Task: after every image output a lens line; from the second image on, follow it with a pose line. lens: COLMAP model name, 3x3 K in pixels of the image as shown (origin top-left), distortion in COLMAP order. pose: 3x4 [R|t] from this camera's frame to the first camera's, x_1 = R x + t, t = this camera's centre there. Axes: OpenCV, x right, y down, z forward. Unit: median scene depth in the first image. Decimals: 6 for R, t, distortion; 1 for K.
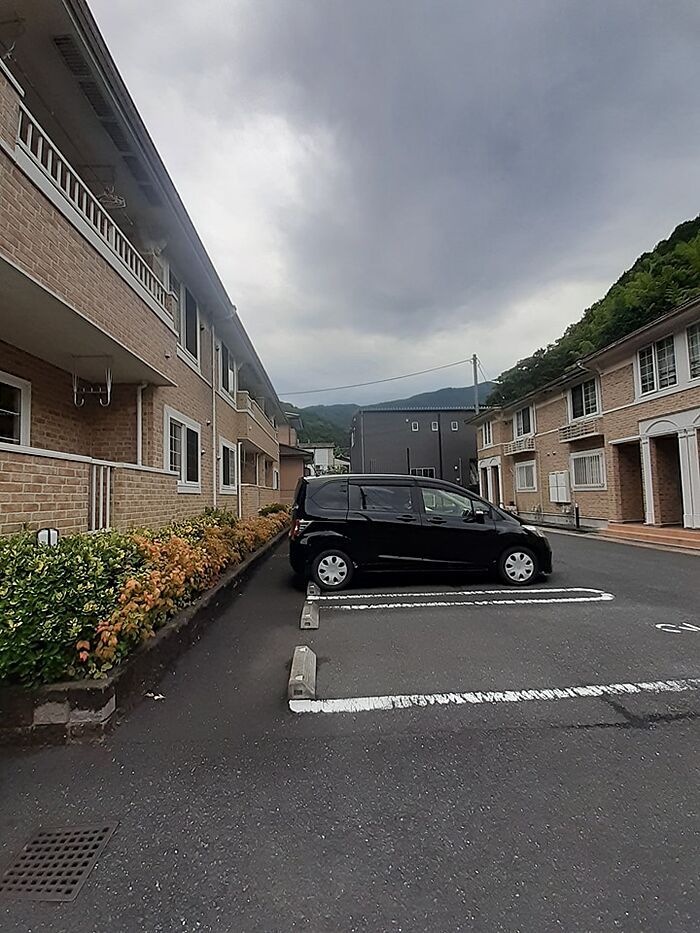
lens RADIAL K [[378.6, 0, 346.6], [0, 378.6, 470.8], [0, 0, 1]] dist [0.001403, -0.000422]
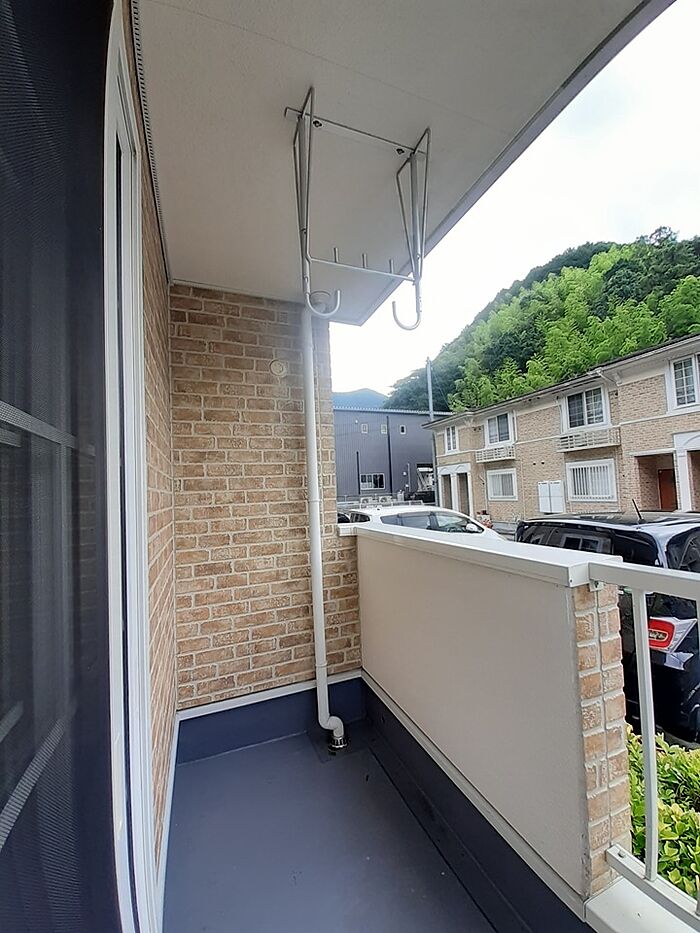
lens RADIAL K [[378.6, 0, 351.7], [0, 378.6, 470.3], [0, 0, 1]] dist [0.001403, -0.000422]
pose [[0.953079, 0.004353, 0.302692, -0.210381], [-0.003216, 0.999986, -0.004255, -0.019092], [-0.302706, 0.003082, 0.953079, 0.208970]]
